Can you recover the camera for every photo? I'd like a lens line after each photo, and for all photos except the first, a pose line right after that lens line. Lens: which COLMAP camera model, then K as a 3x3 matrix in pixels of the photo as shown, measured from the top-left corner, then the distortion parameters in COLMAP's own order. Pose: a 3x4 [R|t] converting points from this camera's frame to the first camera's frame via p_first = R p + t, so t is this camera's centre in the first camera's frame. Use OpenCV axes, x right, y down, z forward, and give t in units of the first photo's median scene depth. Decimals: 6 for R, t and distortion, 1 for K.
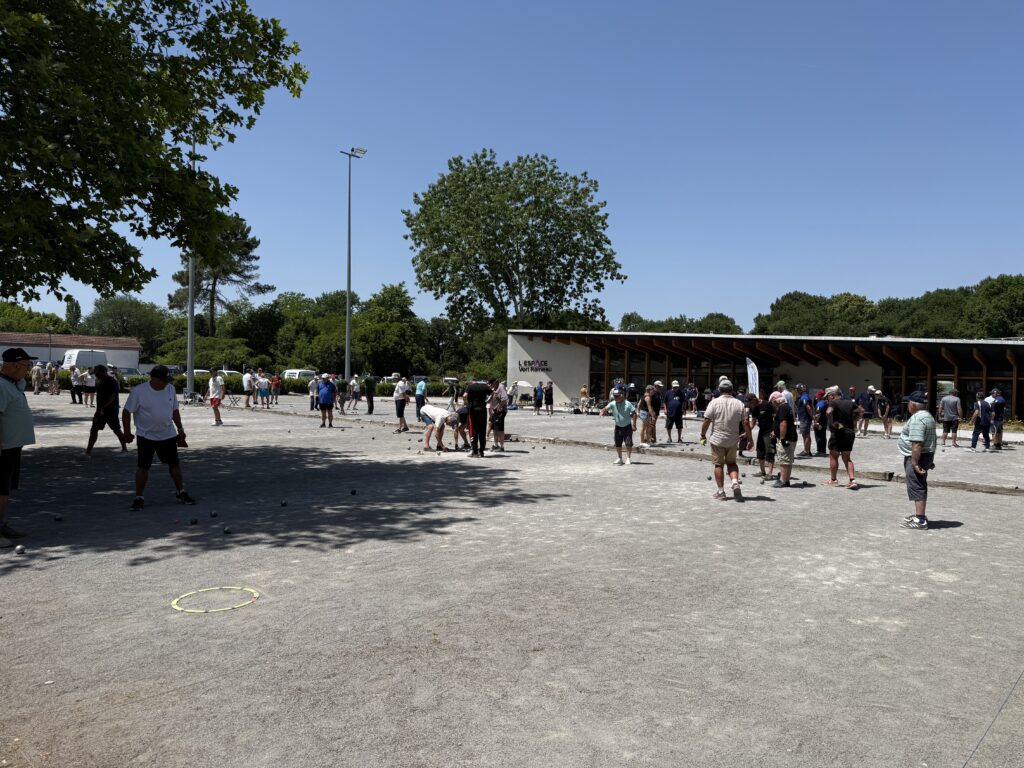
lens RADIAL K [[718.8, 0, 520.7], [0, 718.8, 394.9], [0, 0, 1]] dist [0.019012, -0.032352]
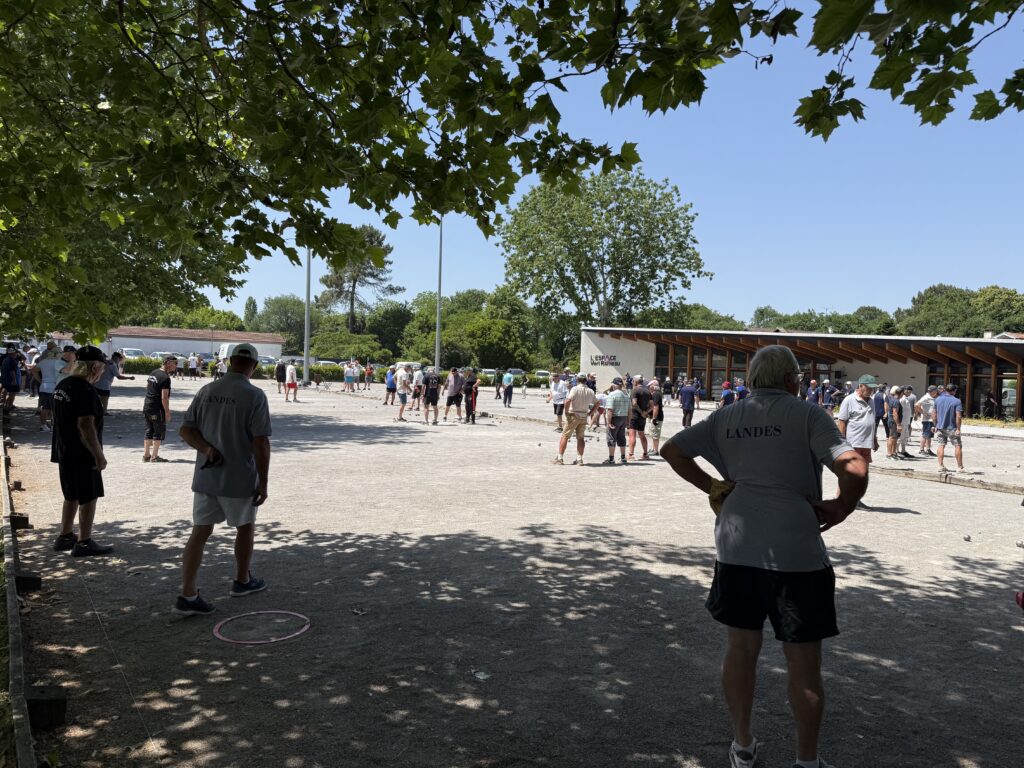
lens RADIAL K [[718.8, 0, 505.7], [0, 718.8, 379.2], [0, 0, 1]] dist [0.019012, -0.032352]
pose [[0.974396, 0.015774, -0.224285, 0.092028], [-0.018947, 0.999748, -0.012003, 0.003272], [0.224039, 0.015945, 0.974450, -0.072806]]
